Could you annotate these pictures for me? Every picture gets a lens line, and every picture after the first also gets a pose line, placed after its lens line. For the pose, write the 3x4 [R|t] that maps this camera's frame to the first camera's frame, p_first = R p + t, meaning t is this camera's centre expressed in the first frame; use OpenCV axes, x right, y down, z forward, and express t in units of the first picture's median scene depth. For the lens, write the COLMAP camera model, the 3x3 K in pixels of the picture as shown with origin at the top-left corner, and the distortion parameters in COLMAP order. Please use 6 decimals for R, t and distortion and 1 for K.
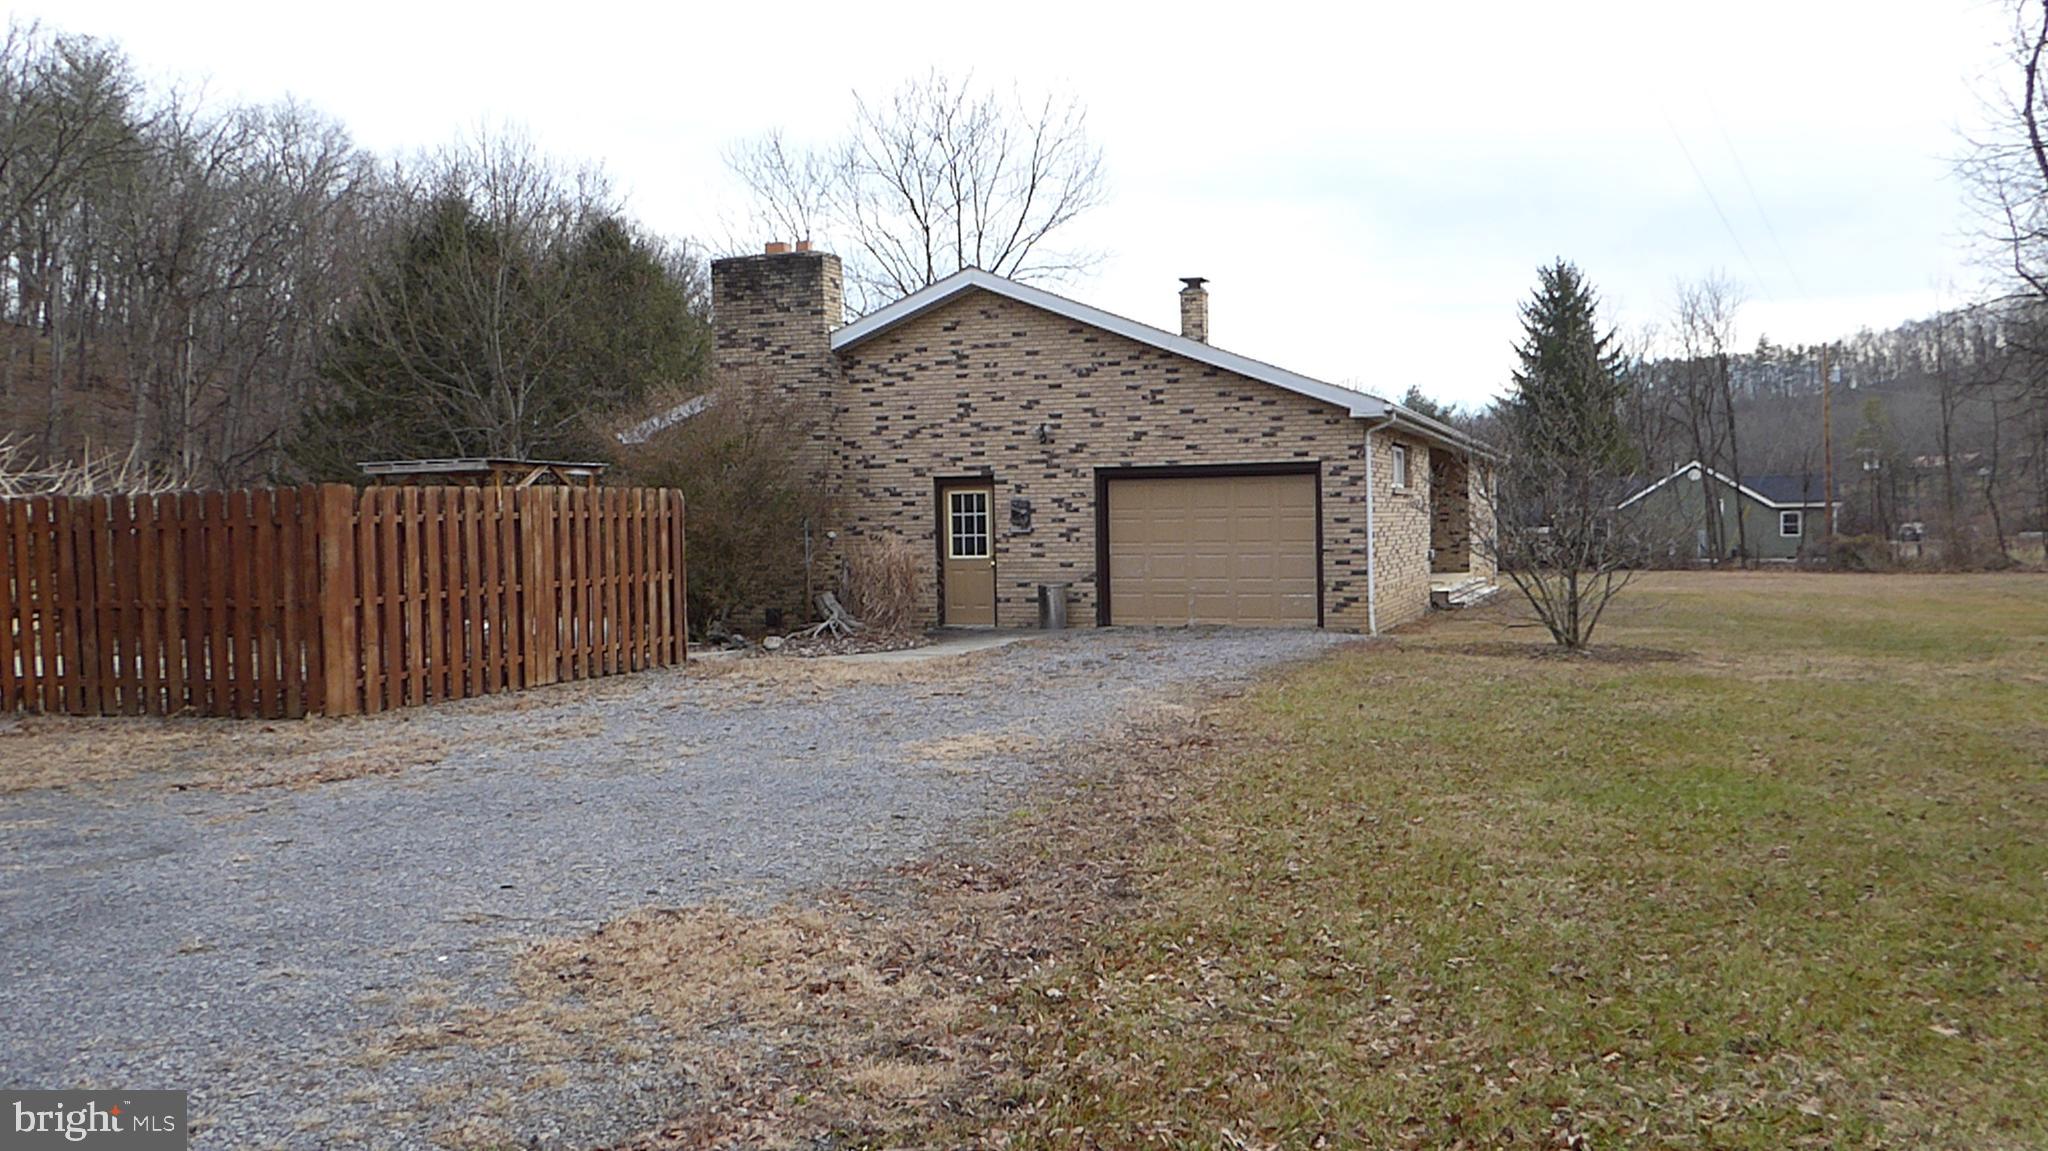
lens RADIAL K [[1714.5, 0, 1023.6], [0, 1714.5, 576.6], [0, 0, 1]] dist [0.010412, 0.005967]
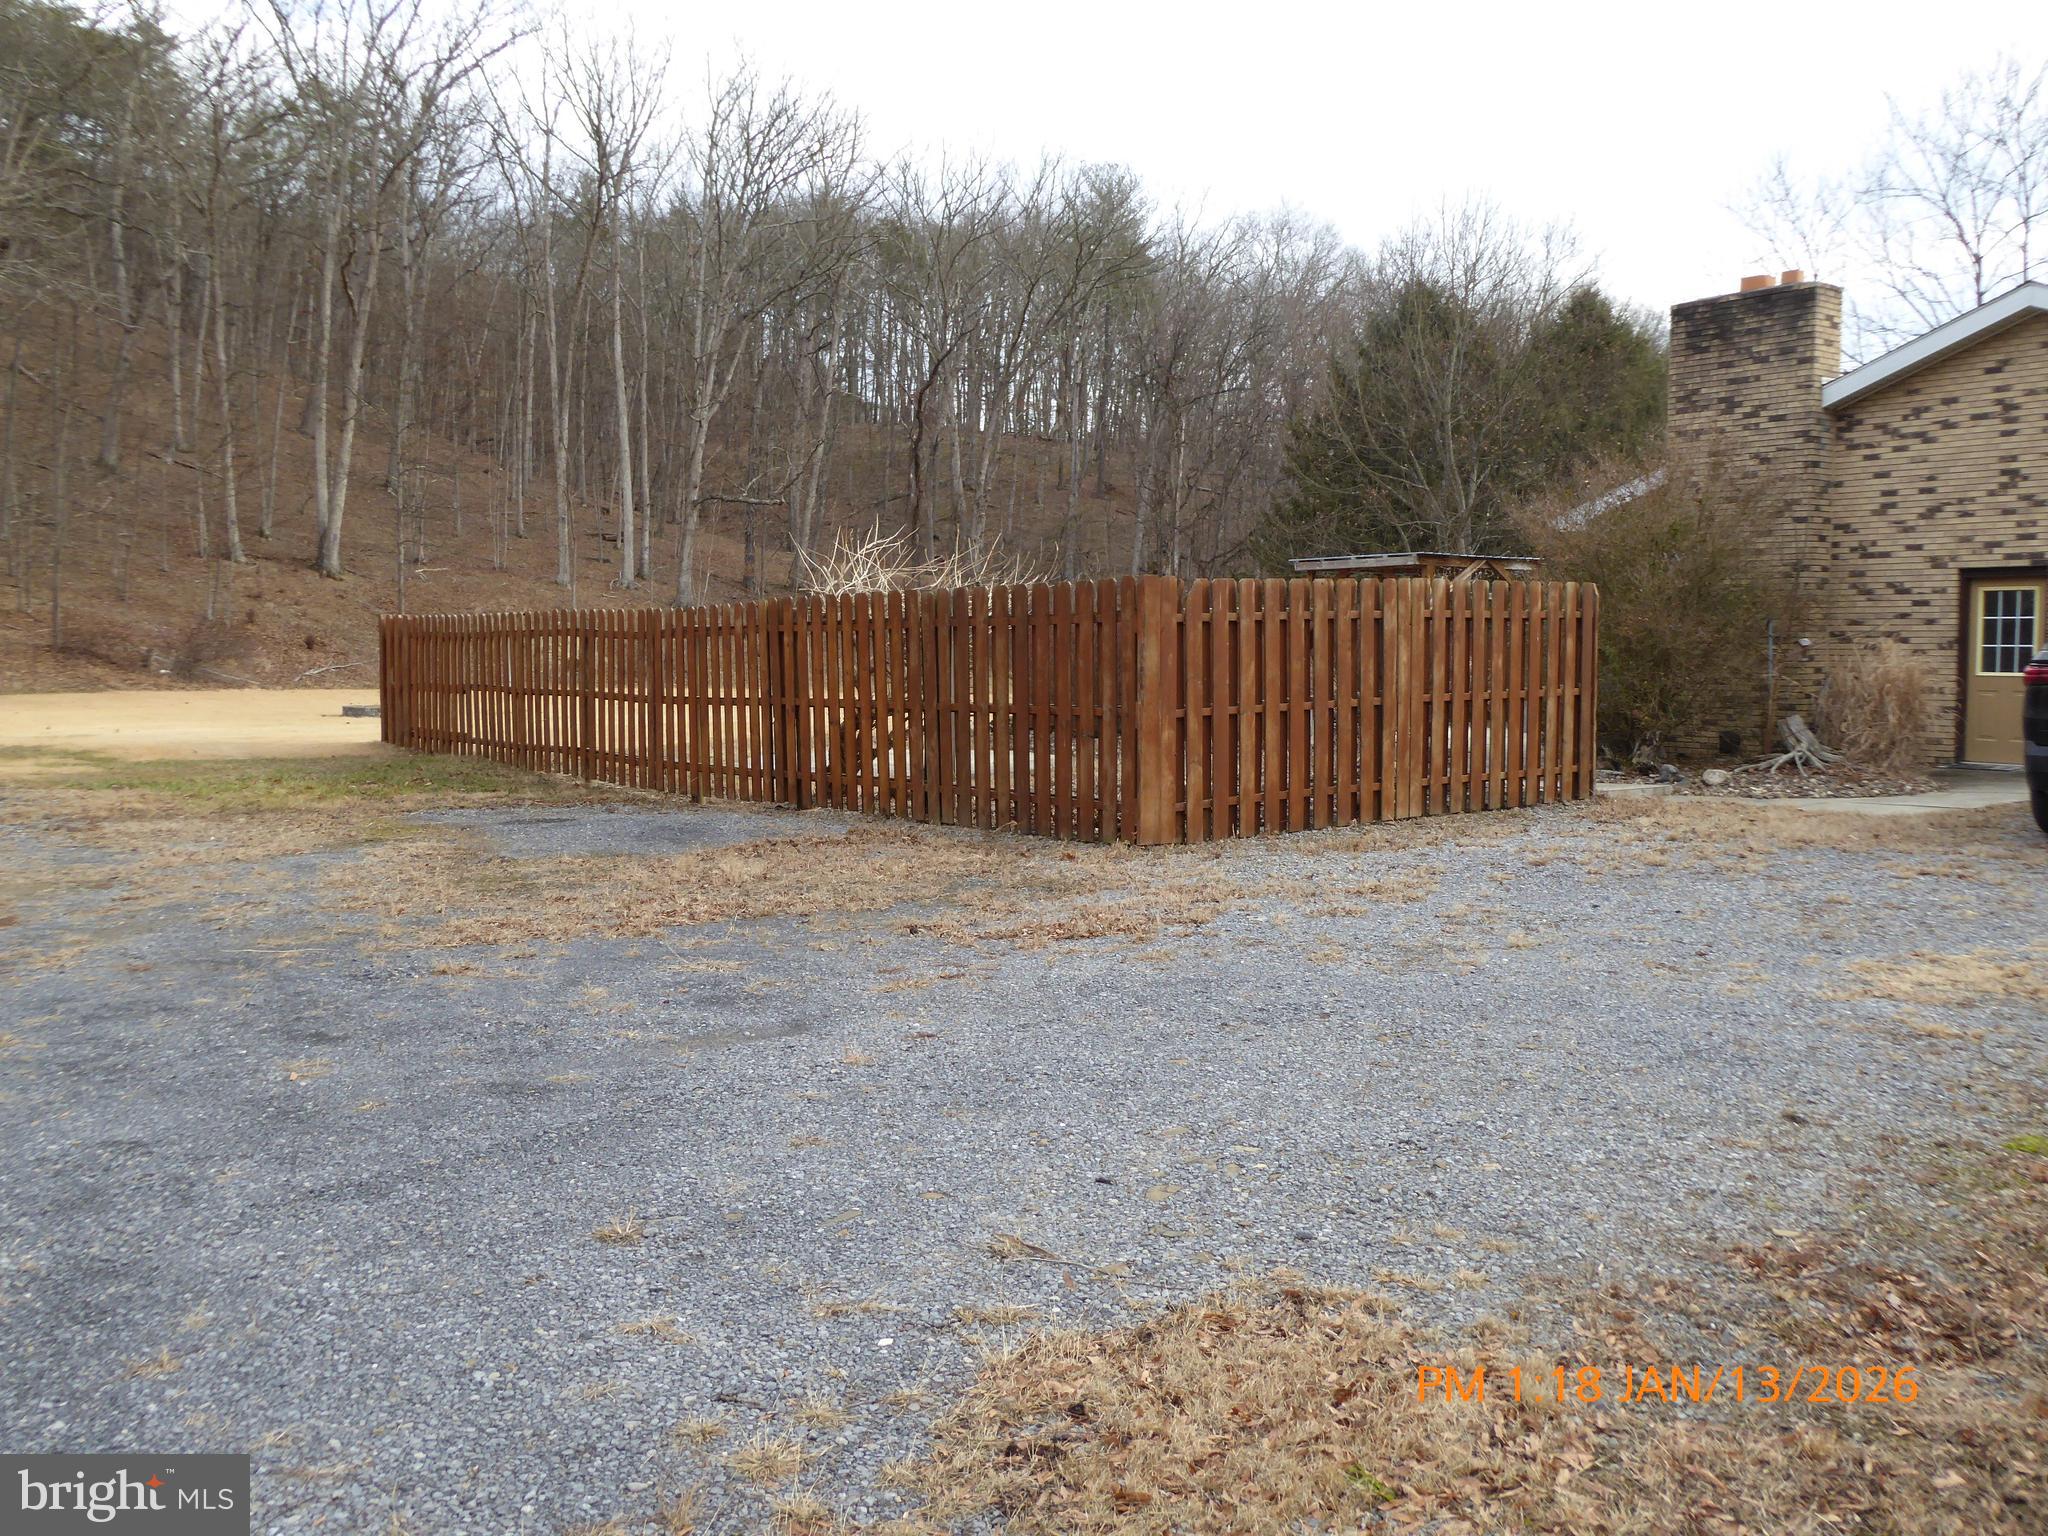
lens RADIAL K [[1776.5, 0, 1034.6], [0, 1776.5, 773.8], [0, 0, 1]] dist [0.001455, 0.005721]
pose [[0.858560, 0.053509, -0.509913, 0.003605], [-0.026437, 0.997836, 0.060197, -0.004110], [0.512031, -0.038202, 0.858117, 0.123457]]
